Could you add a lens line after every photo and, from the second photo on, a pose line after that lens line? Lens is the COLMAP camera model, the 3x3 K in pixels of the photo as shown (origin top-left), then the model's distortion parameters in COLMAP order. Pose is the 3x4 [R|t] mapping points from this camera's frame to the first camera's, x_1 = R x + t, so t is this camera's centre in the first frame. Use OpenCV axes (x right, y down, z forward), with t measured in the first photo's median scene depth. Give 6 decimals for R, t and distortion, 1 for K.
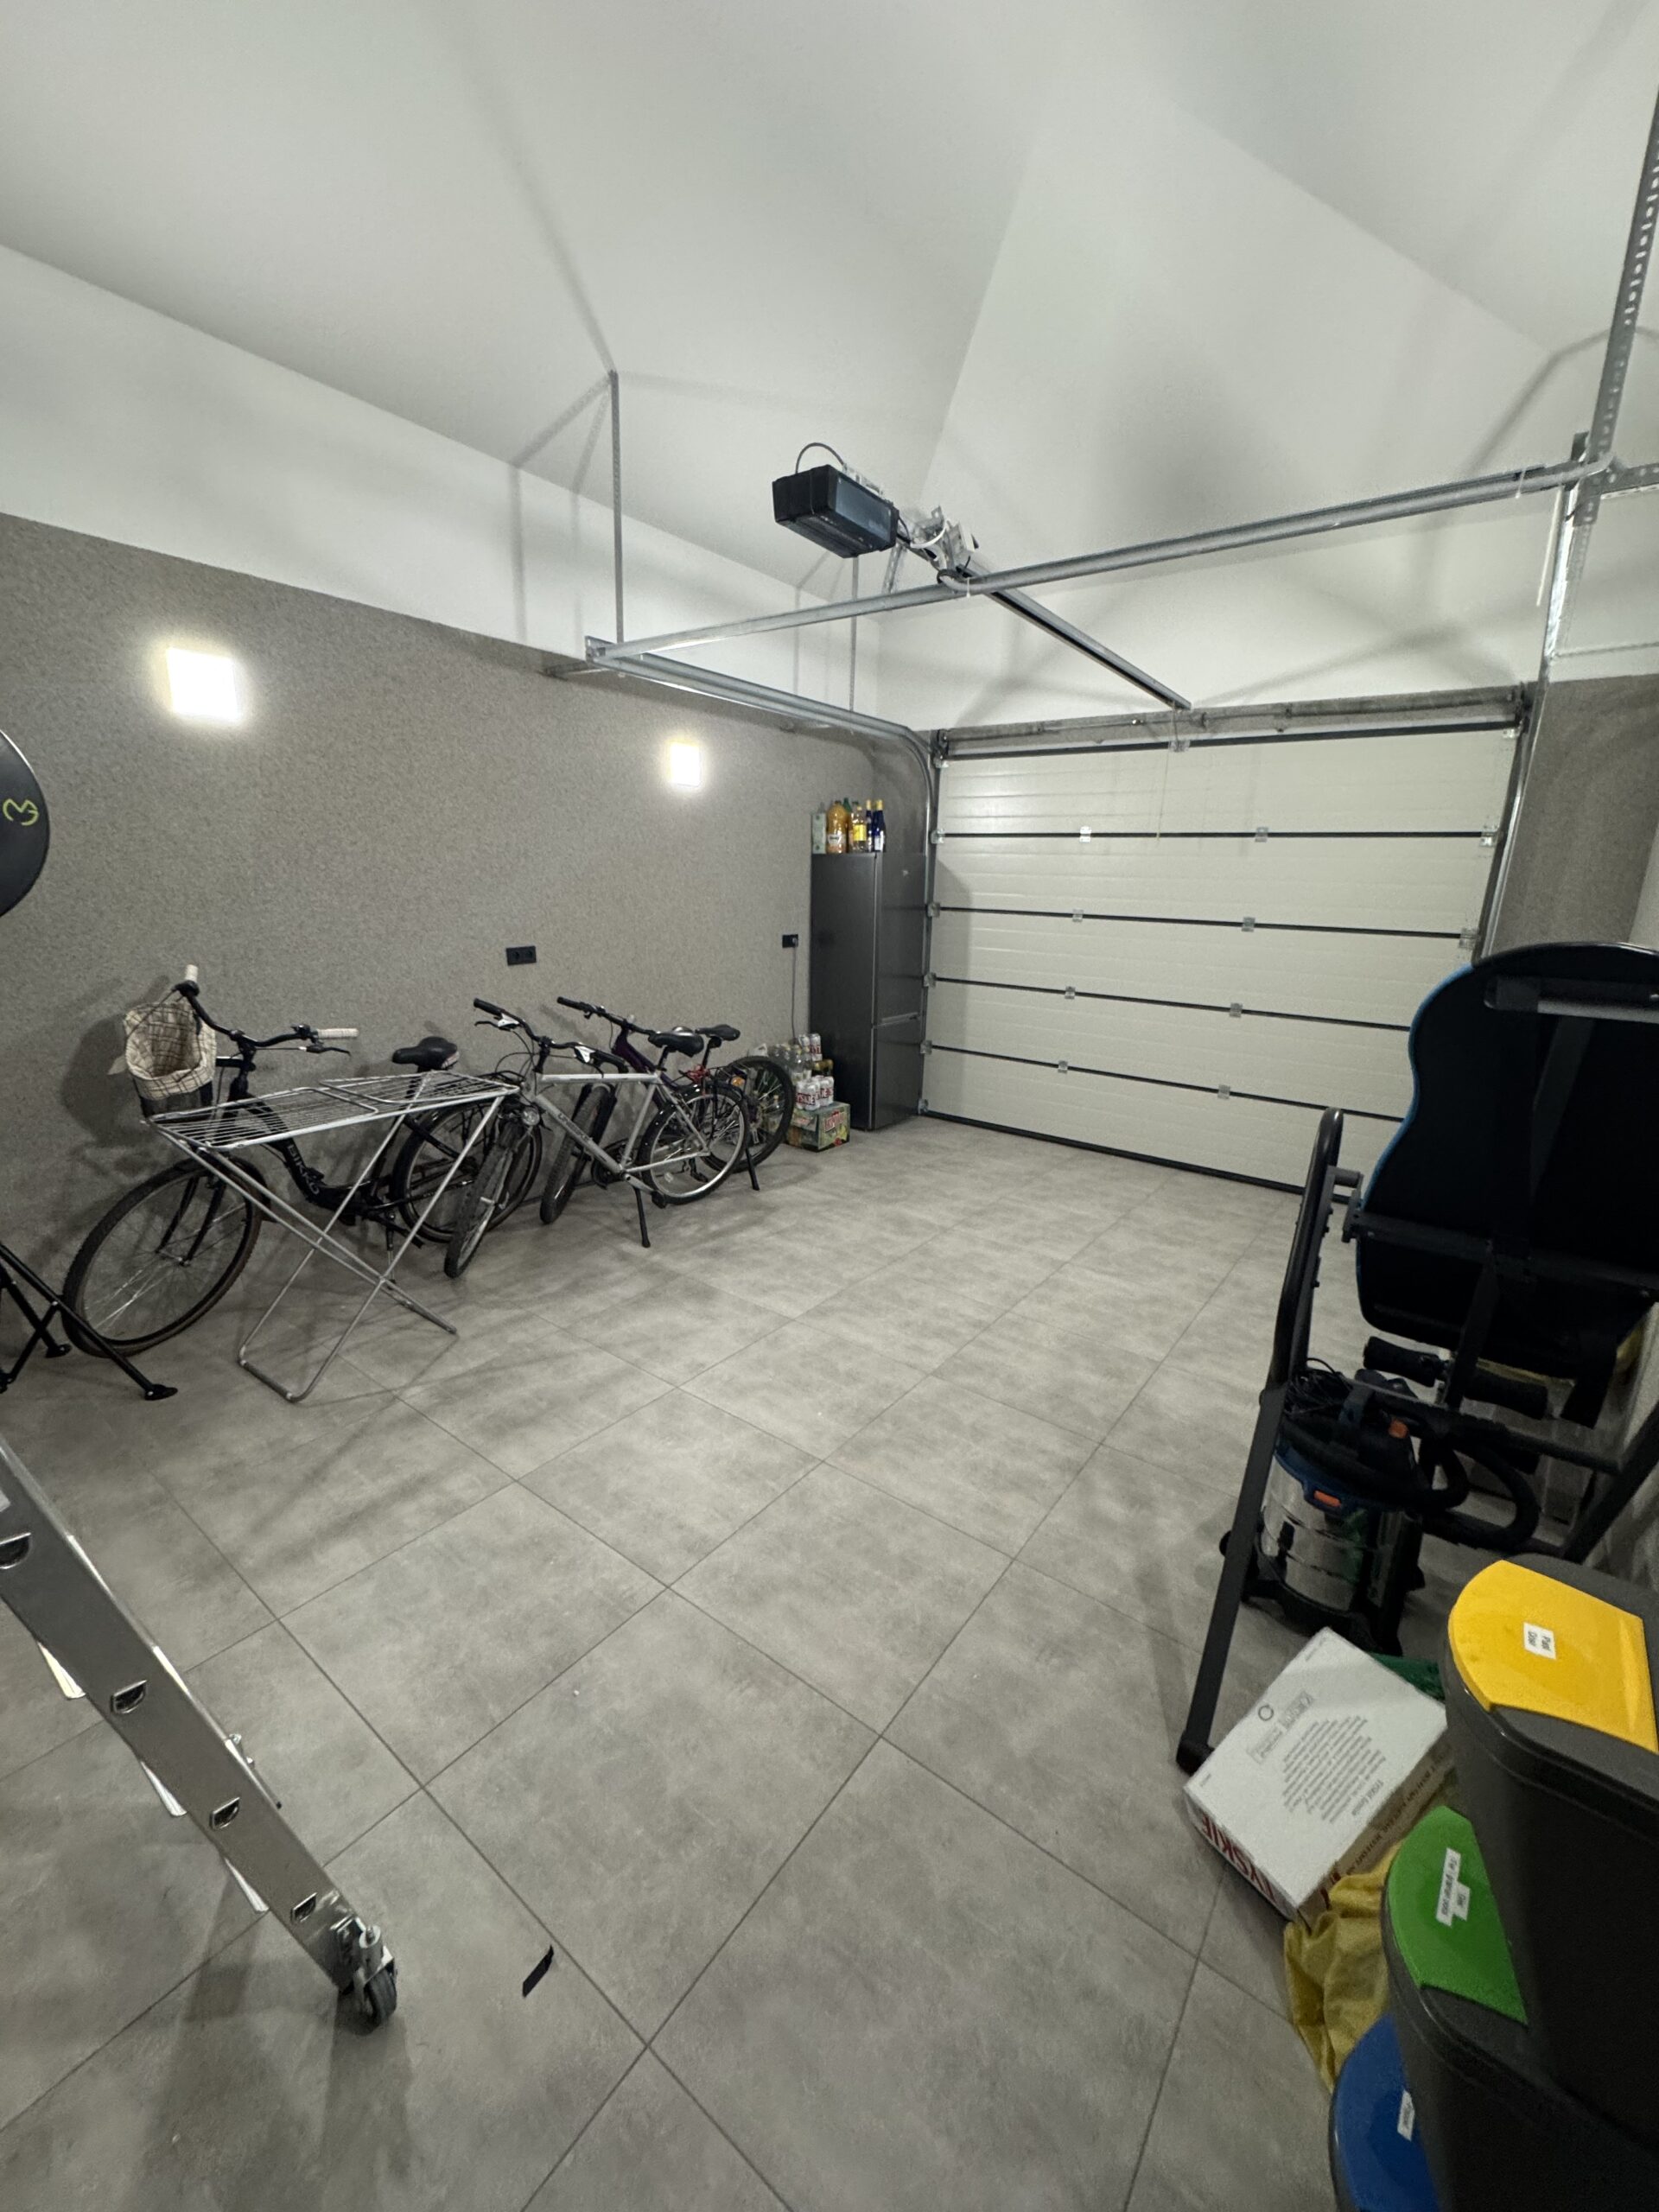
lens RADIAL K [[883.3, 0, 832.5], [0, 883.3, 1105.8], [0, 0, 1]] dist [-0.001033, 0.000007]
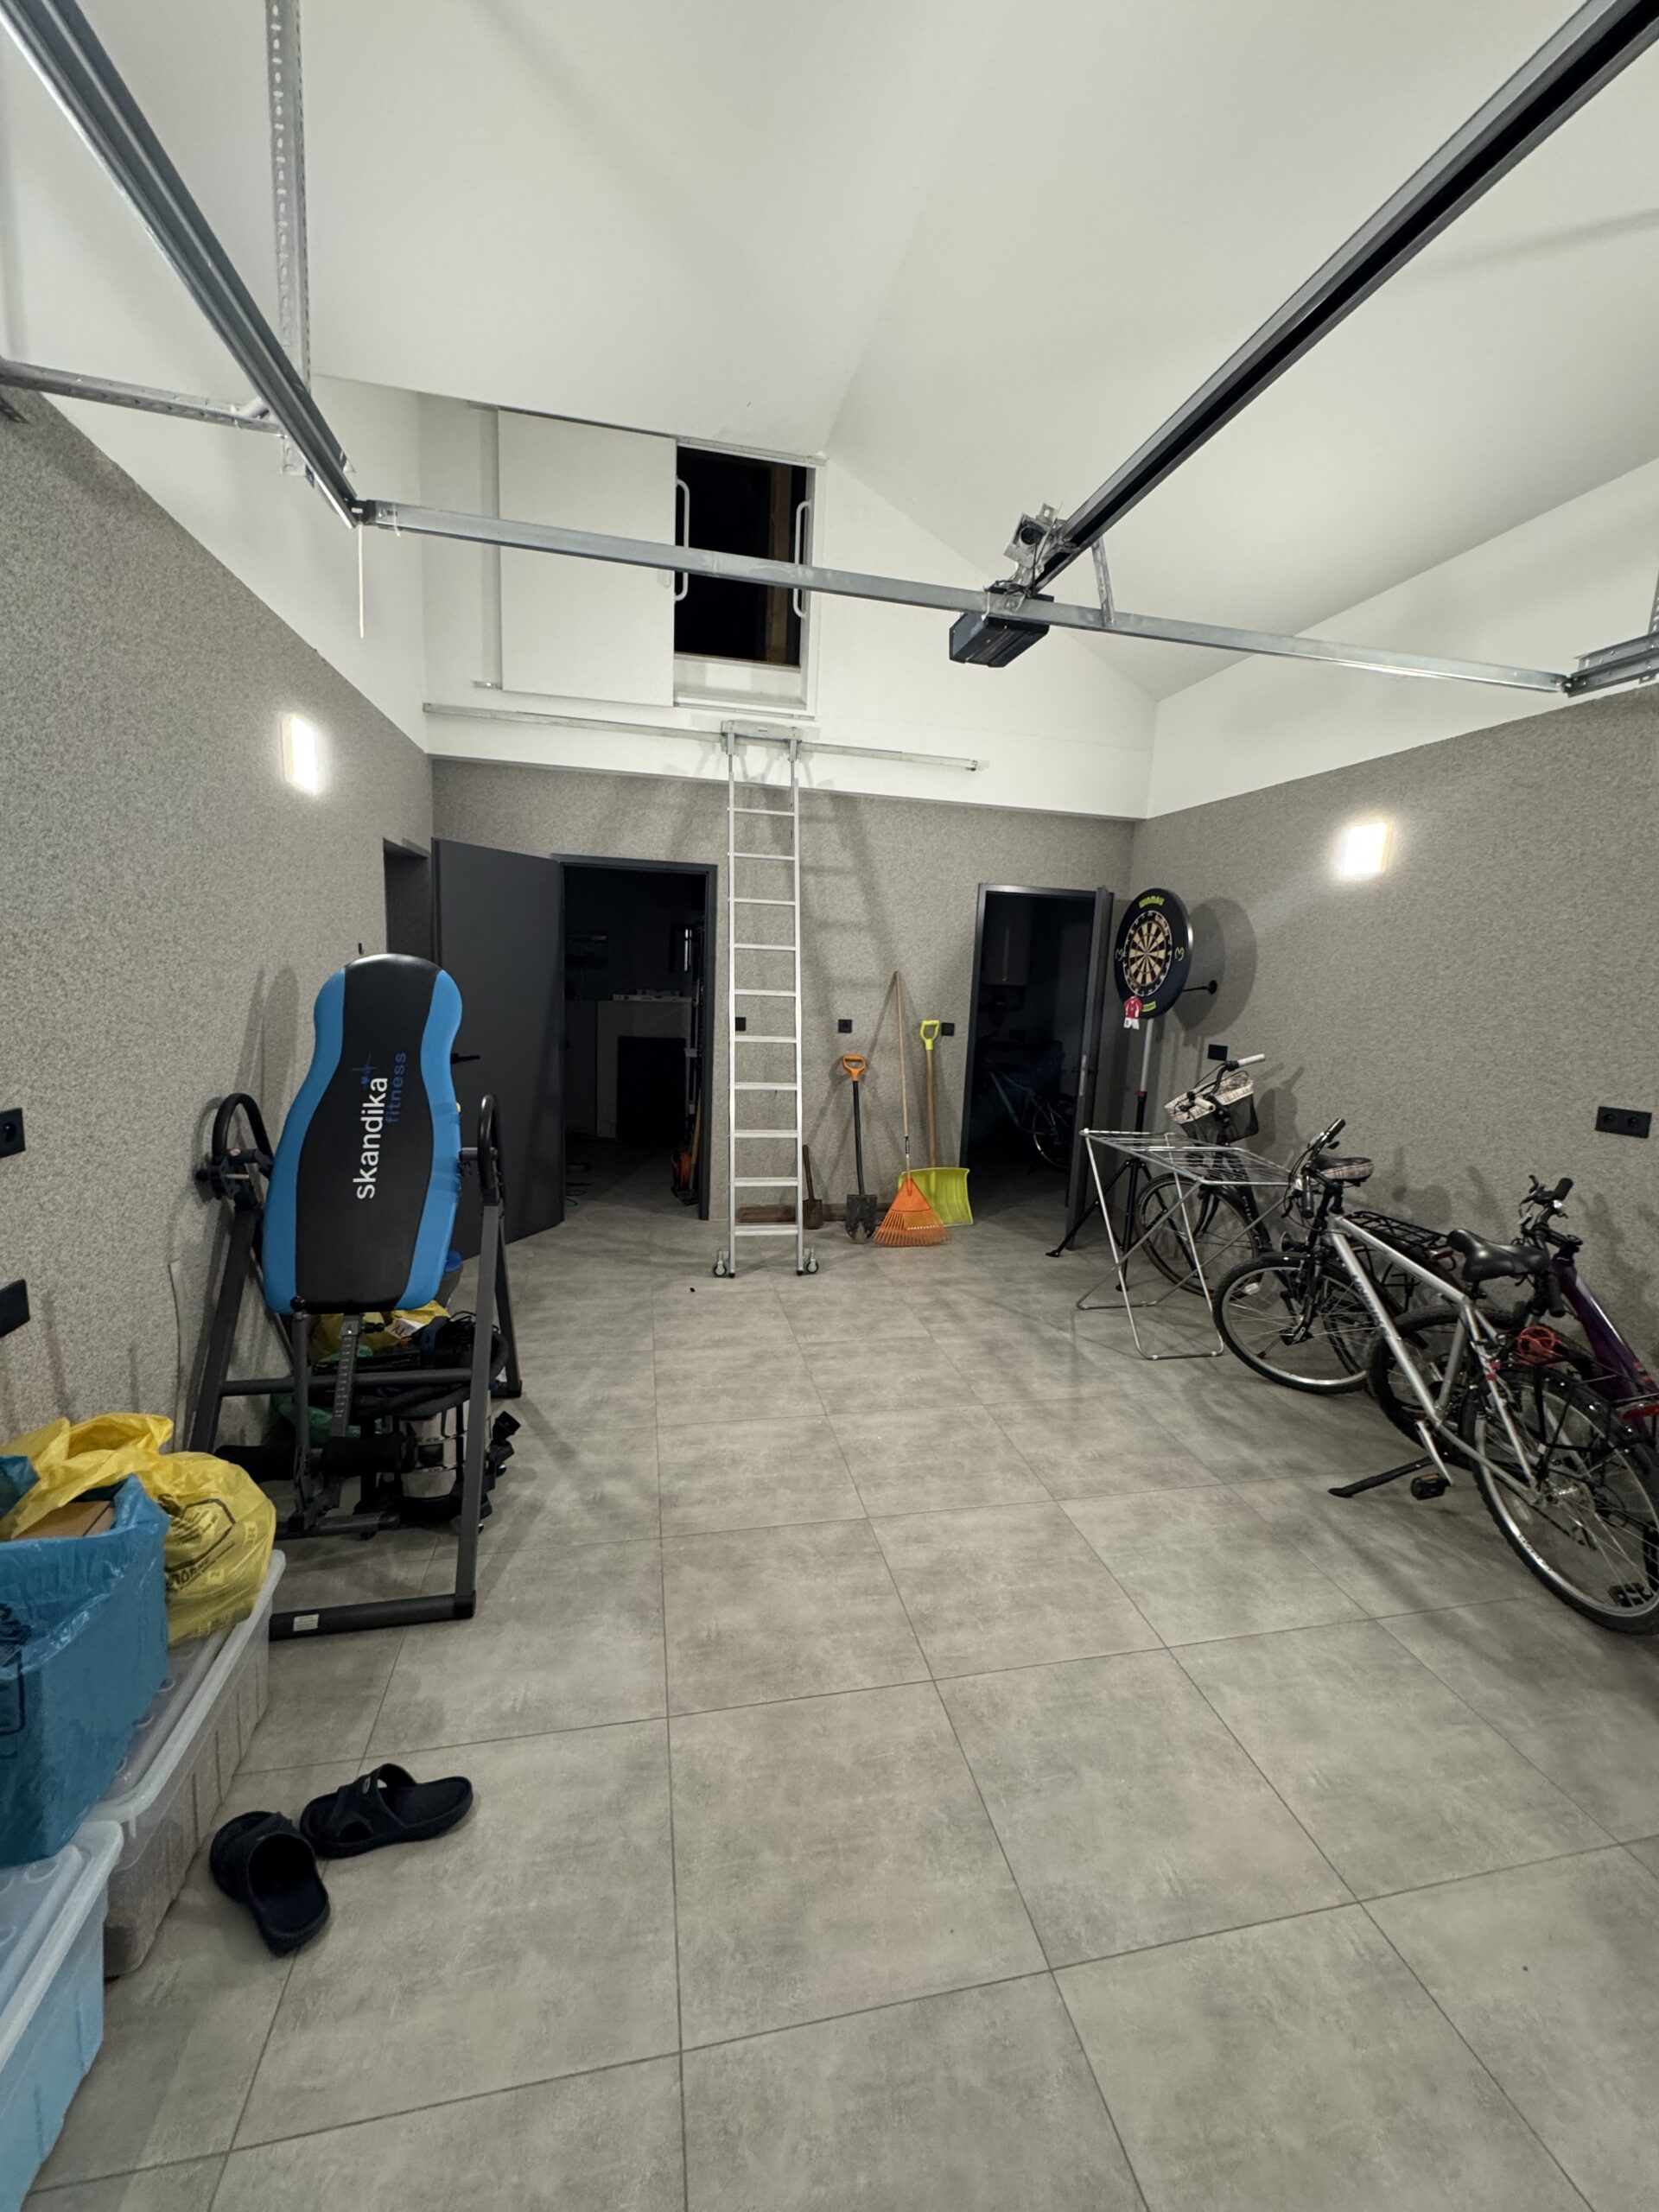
lens RADIAL K [[883.3, 0, 832.5], [0, 883.3, 1105.8], [0, 0, 1]] dist [-0.001033, 0.000007]
pose [[-0.655183, 0.057870, -0.753250, 0.750781], [-0.255054, 0.921576, 0.292651, -0.306979], [0.711113, 0.383859, -0.589042, 1.315110]]
